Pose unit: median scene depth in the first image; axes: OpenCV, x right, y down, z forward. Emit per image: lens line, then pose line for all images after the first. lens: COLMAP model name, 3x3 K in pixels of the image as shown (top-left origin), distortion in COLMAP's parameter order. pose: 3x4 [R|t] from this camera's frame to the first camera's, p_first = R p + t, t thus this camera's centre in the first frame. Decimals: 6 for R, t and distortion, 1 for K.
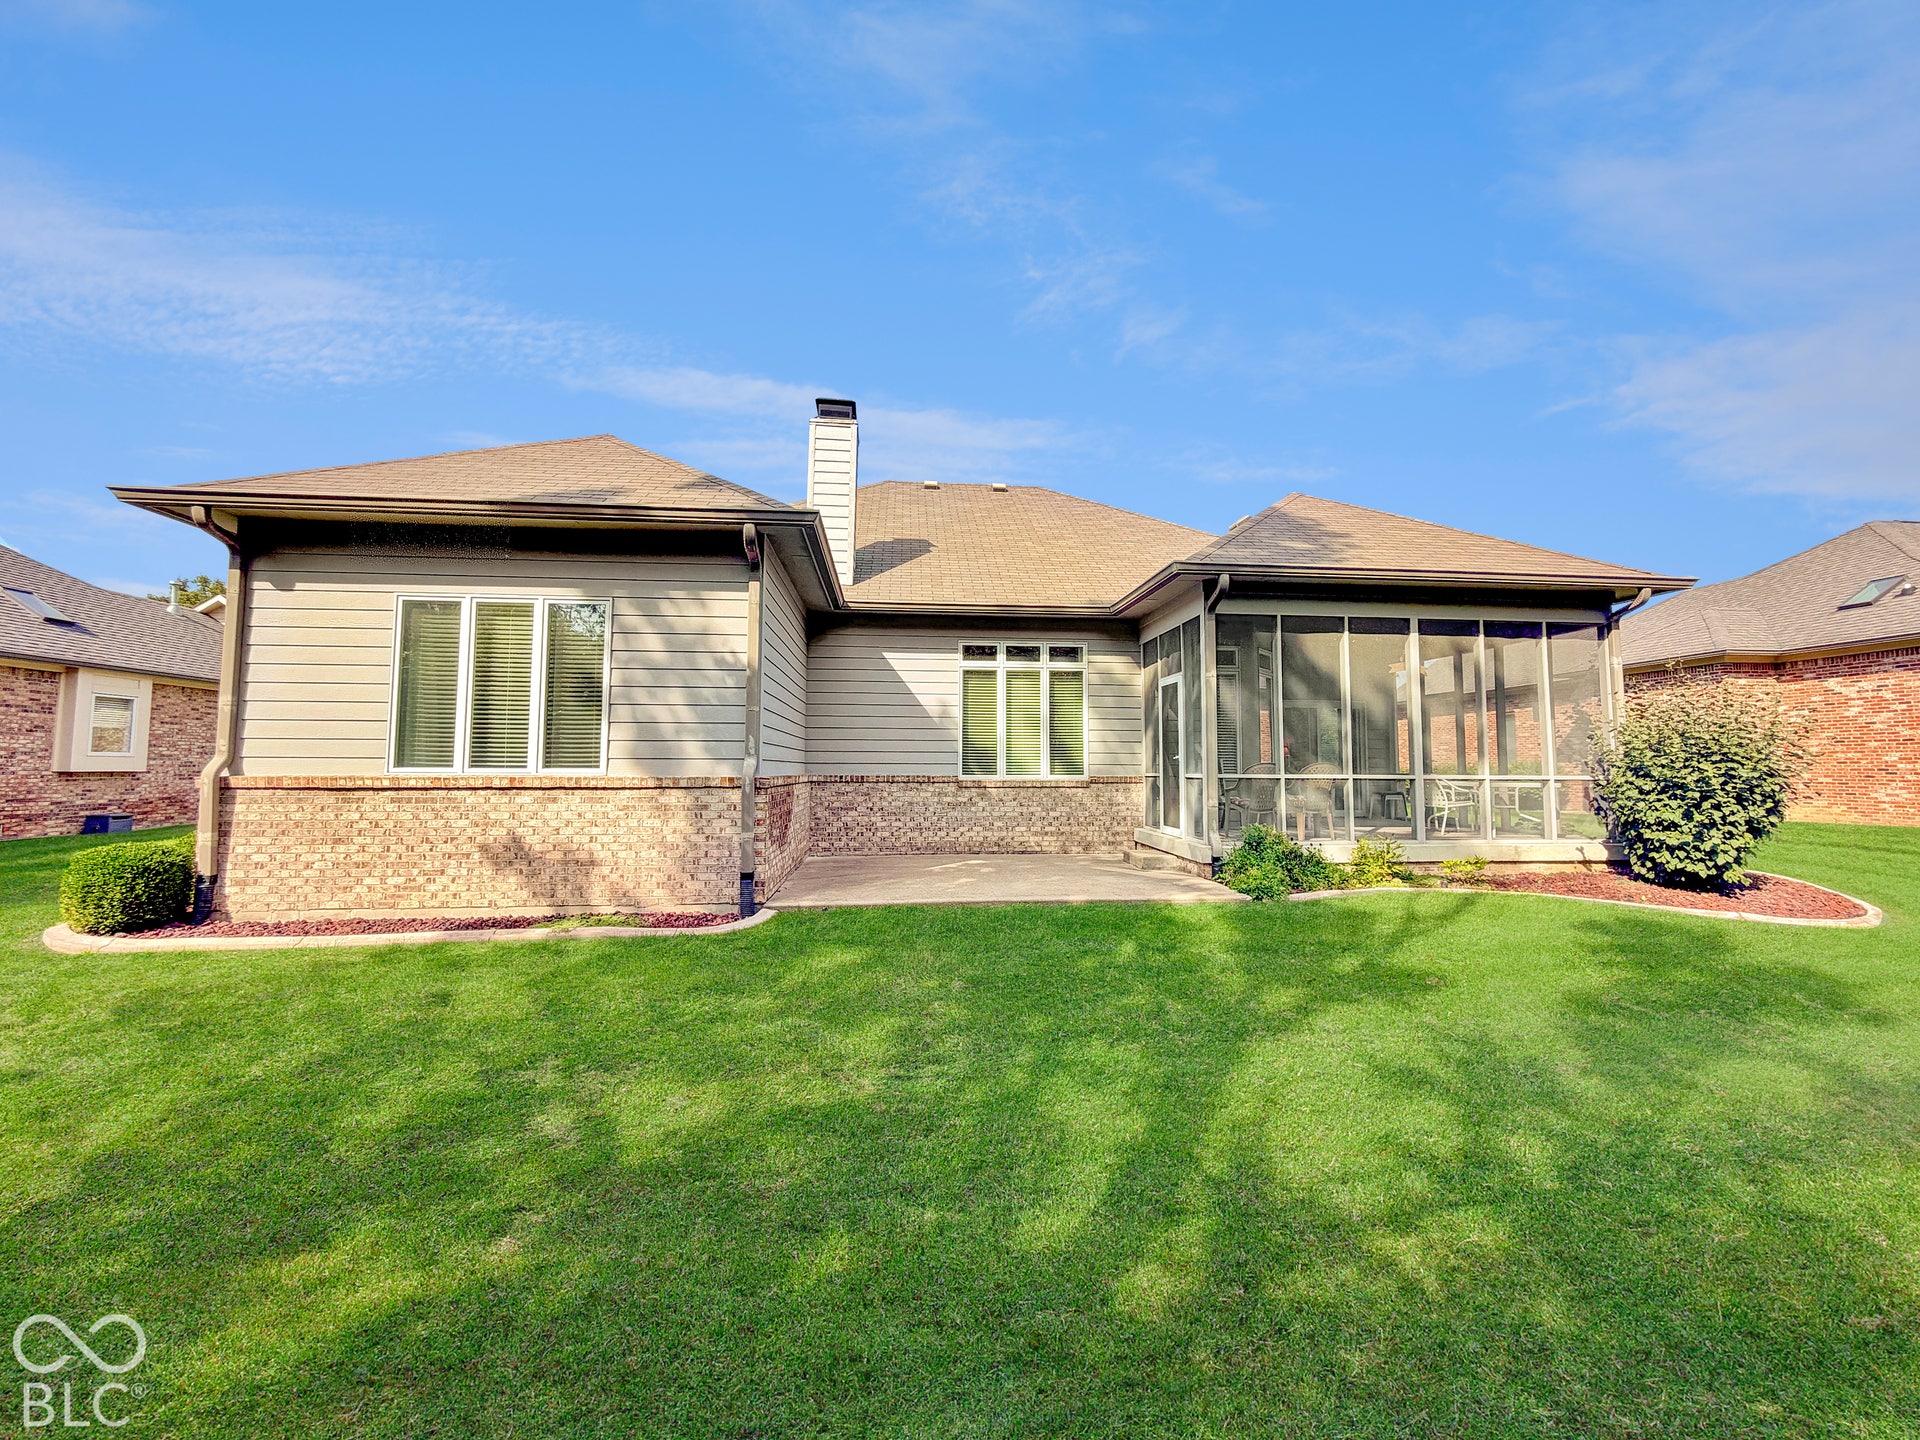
lens RADIAL K [[768.3, 0, 956.4], [0, 768.3, 714.8], [0, 0, 1]] dist [0.002798, -0.000321]
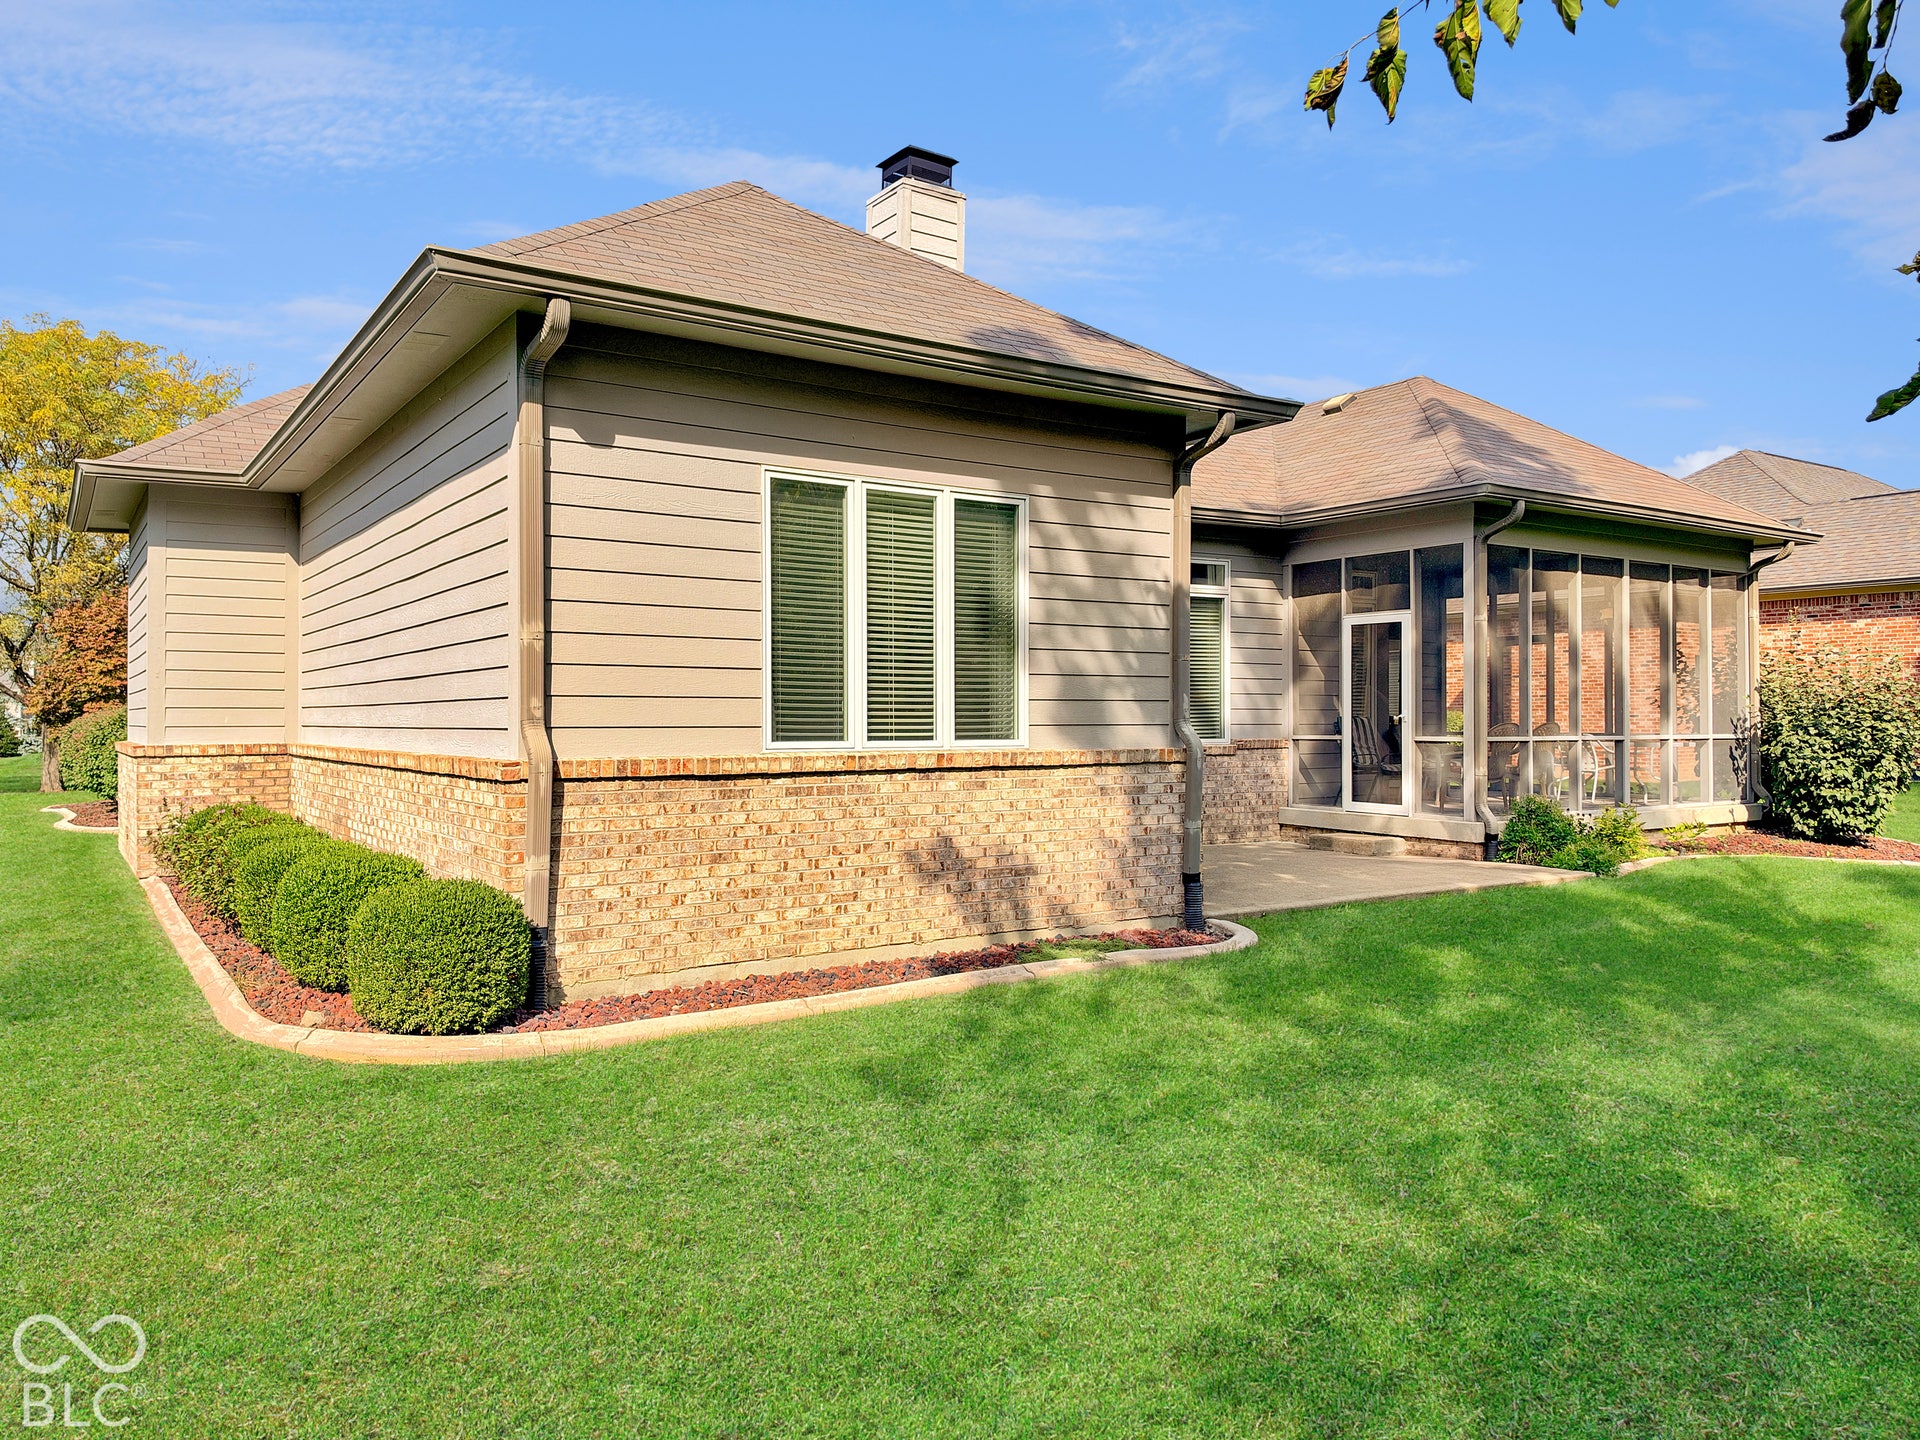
lens RADIAL K [[1408.2, 0, 966.9], [0, 1408.2, 717.4], [0, 0, 1]] dist [0.092424, -0.008897]
pose [[0.869545, -0.004907, 0.493829, -1.134899], [-0.027799, 0.997879, 0.058864, -0.024929], [-0.493070, -0.064913, 0.867564, -0.097938]]
